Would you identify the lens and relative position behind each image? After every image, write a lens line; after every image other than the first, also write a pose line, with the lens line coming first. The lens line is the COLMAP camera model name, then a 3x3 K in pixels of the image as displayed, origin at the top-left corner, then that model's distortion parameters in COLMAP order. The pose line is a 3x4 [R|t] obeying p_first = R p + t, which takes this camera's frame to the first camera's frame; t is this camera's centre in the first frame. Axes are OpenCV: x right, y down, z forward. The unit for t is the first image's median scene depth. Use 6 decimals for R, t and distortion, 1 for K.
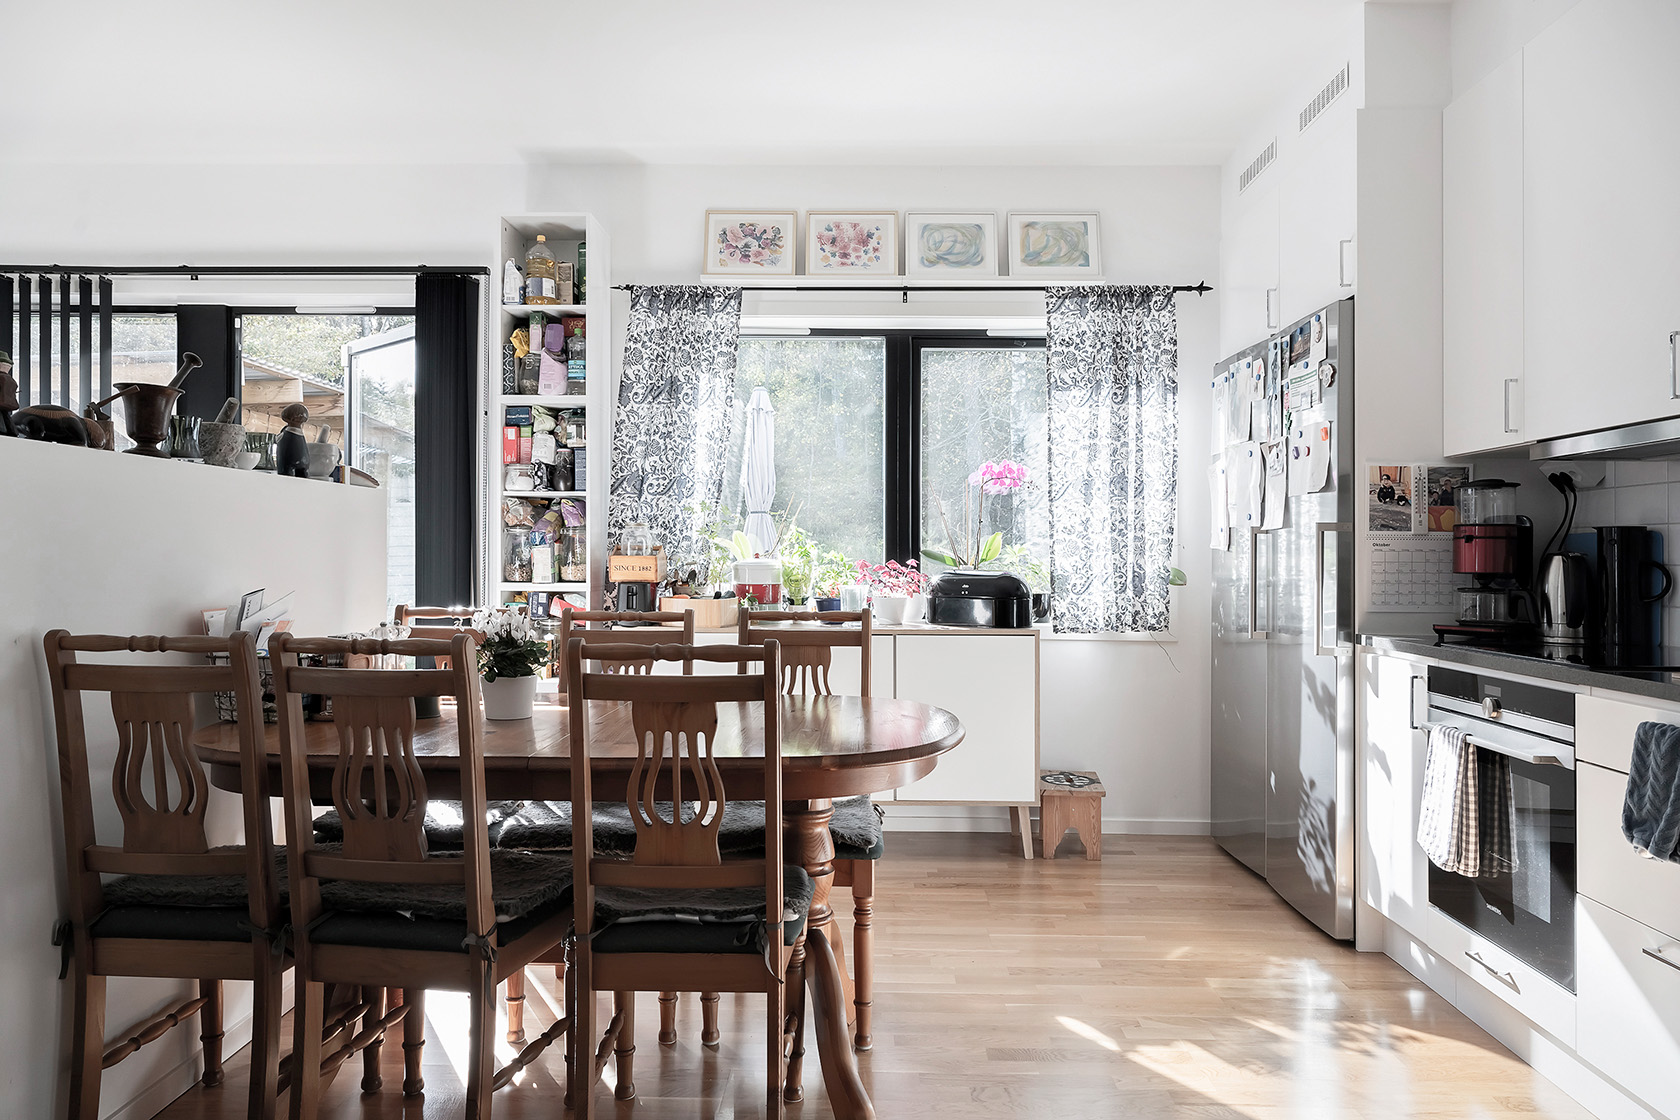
lens RADIAL K [[1144.6, 0, 843.6], [0, 1144.6, 545.4], [0, 0, 1]] dist [-0.000329, 0.001138]
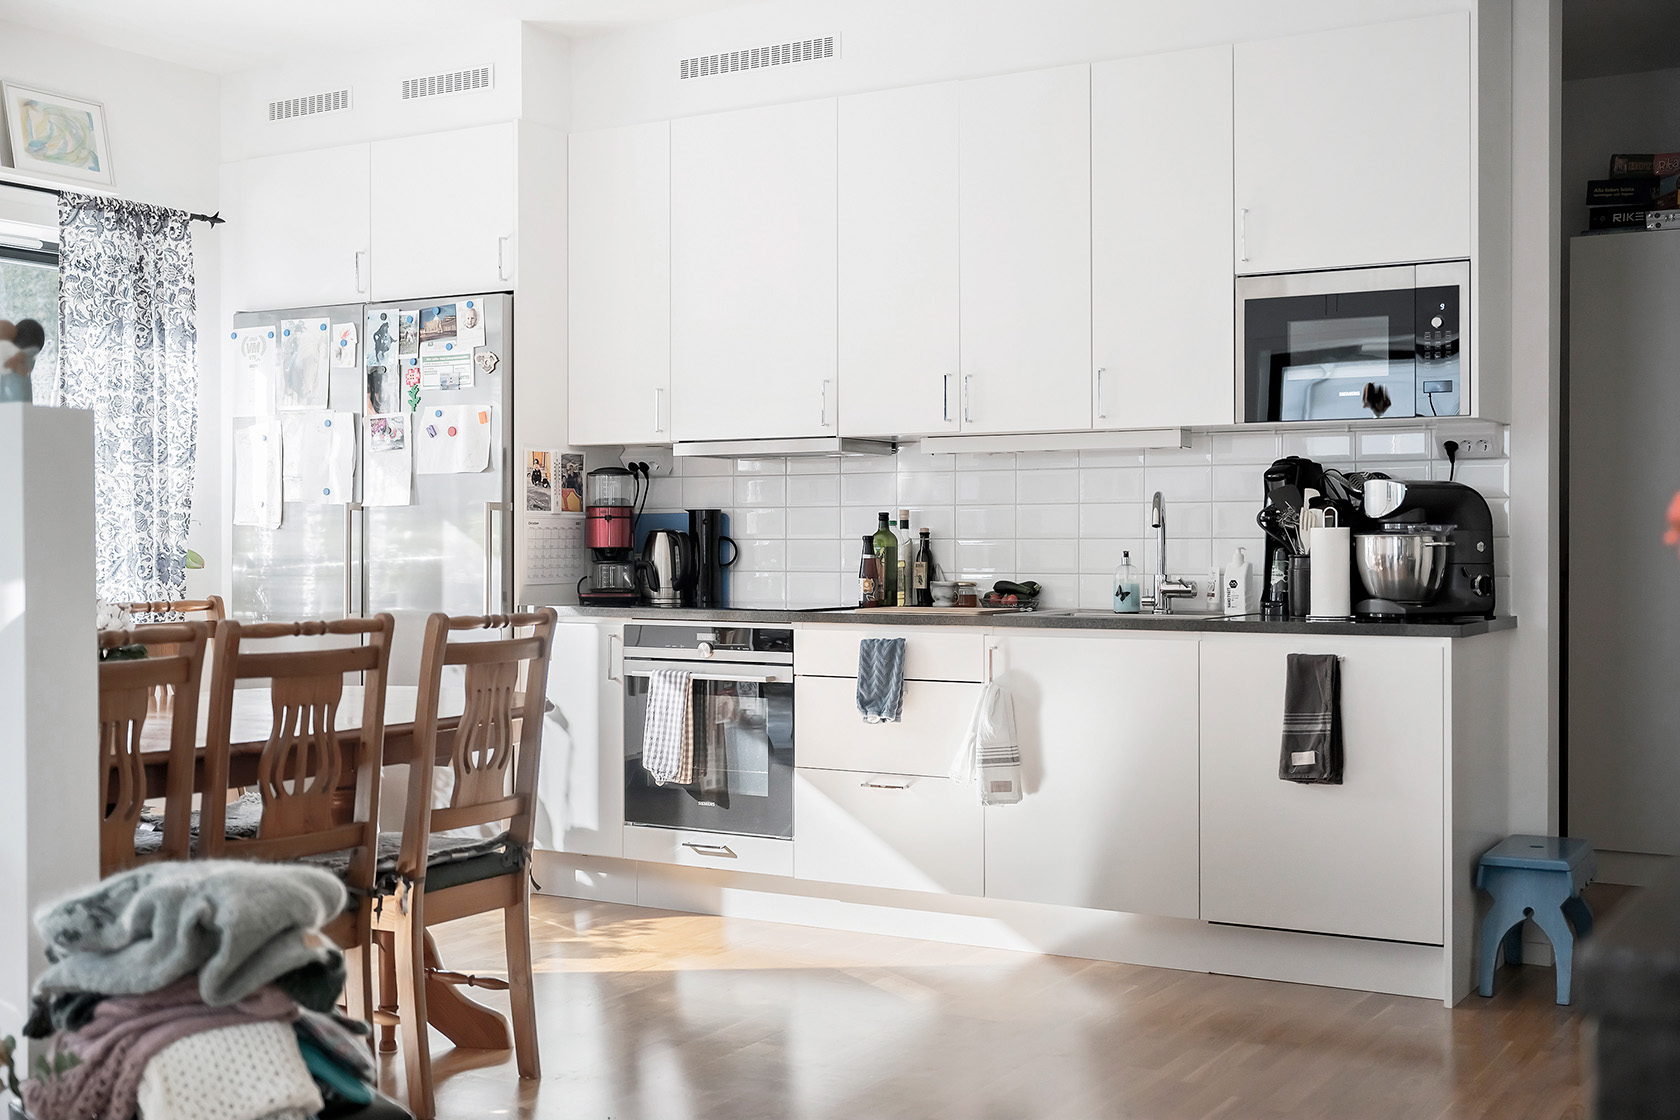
lens RADIAL K [[1954.9, 0, 840.0], [0, 1954.9, 560.0], [0, 0, 1]] dist [0.006742, 0.032792]
pose [[0.508678, -0.014623, 0.860833, -0.711189], [-0.005074, 0.999787, 0.019981, -0.003051], [-0.860942, -0.014532, 0.508495, -0.144588]]
